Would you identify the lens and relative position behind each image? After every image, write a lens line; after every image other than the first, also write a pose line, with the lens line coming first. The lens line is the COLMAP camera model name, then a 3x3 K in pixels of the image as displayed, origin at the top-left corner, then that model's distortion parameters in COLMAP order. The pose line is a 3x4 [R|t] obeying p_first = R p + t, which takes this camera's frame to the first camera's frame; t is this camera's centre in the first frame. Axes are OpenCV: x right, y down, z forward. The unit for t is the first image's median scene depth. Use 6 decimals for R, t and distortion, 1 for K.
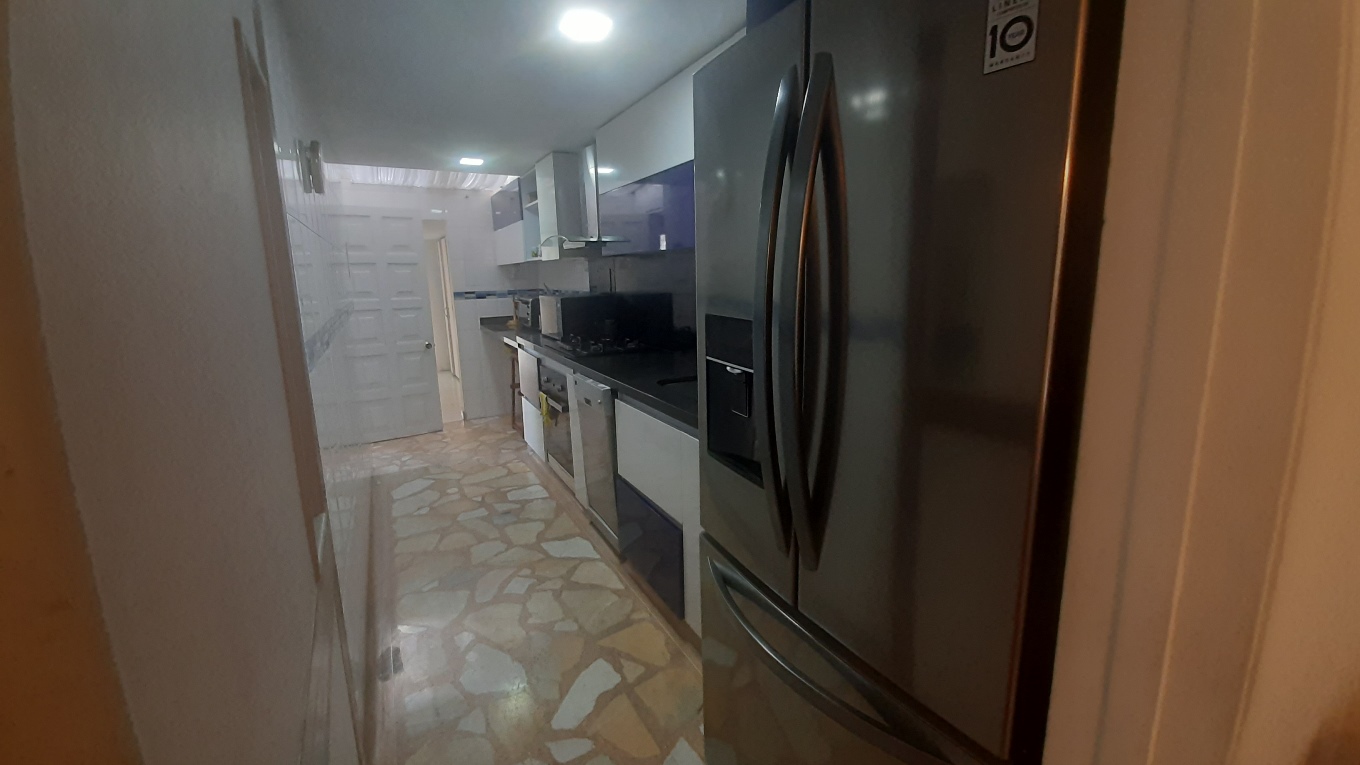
lens RADIAL K [[535.4, 0, 685.0], [0, 535.4, 365.7], [0, 0, 1]] dist [0.016843, -0.015334]
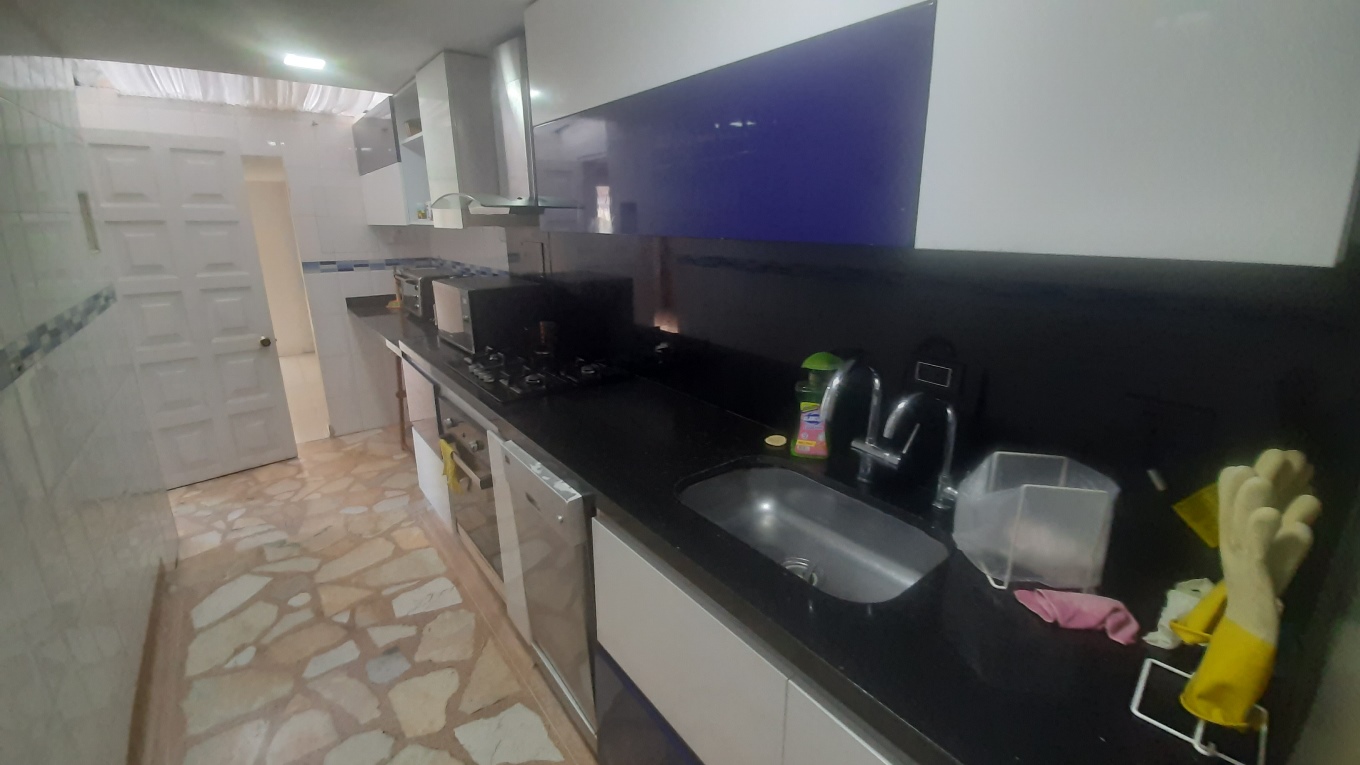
lens RADIAL K [[535.4, 0, 685.0], [0, 535.4, 365.7], [0, 0, 1]] dist [0.016843, -0.015334]
pose [[0.985855, -0.019753, 0.166434, -0.080722], [0.005386, 0.996251, 0.086337, -0.086977], [-0.167515, -0.084220, 0.982266, 0.303000]]
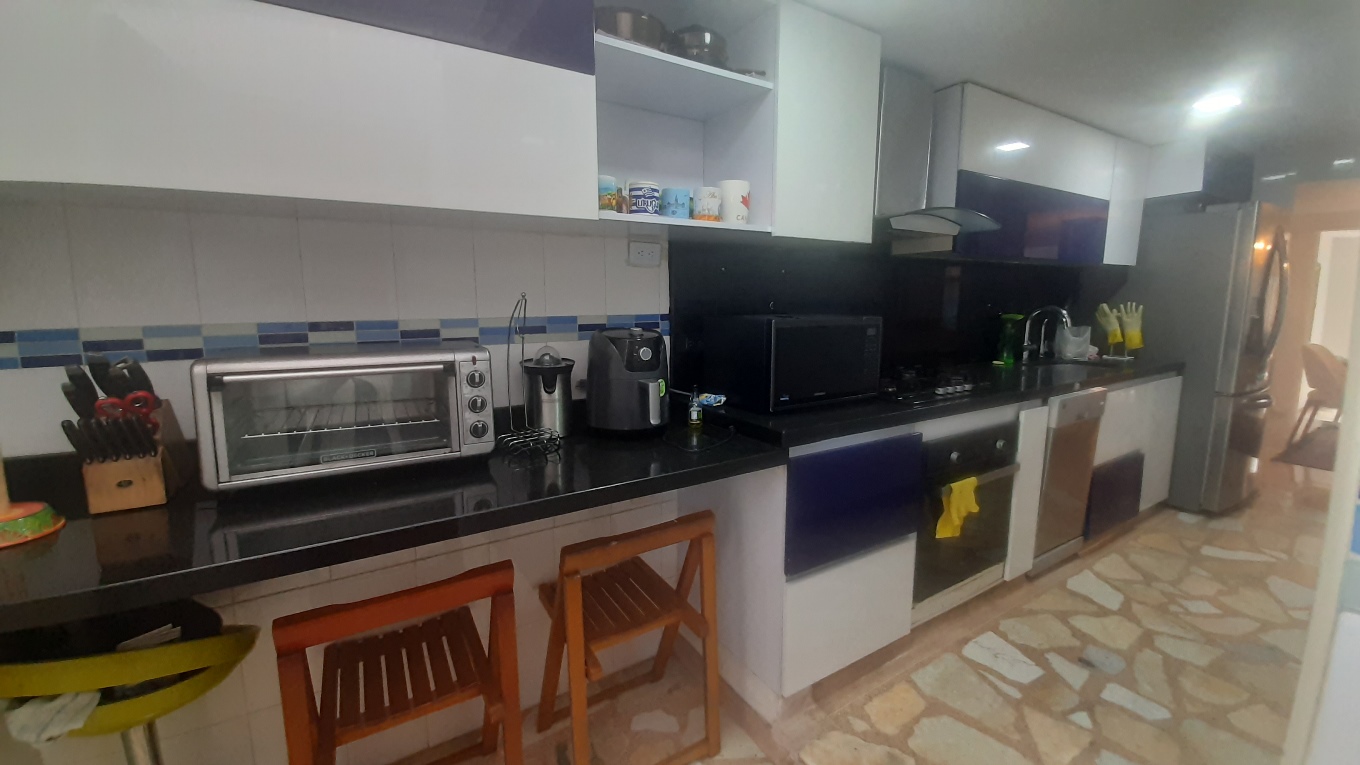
lens RADIAL K [[535.4, 0, 685.0], [0, 535.4, 365.7], [0, 0, 1]] dist [0.016843, -0.015334]
pose [[-0.047105, -0.105277, 0.993327, -0.731905], [0.178261, 0.977581, 0.112061, -0.166925], [-0.982855, 0.182350, -0.027283, 1.167007]]
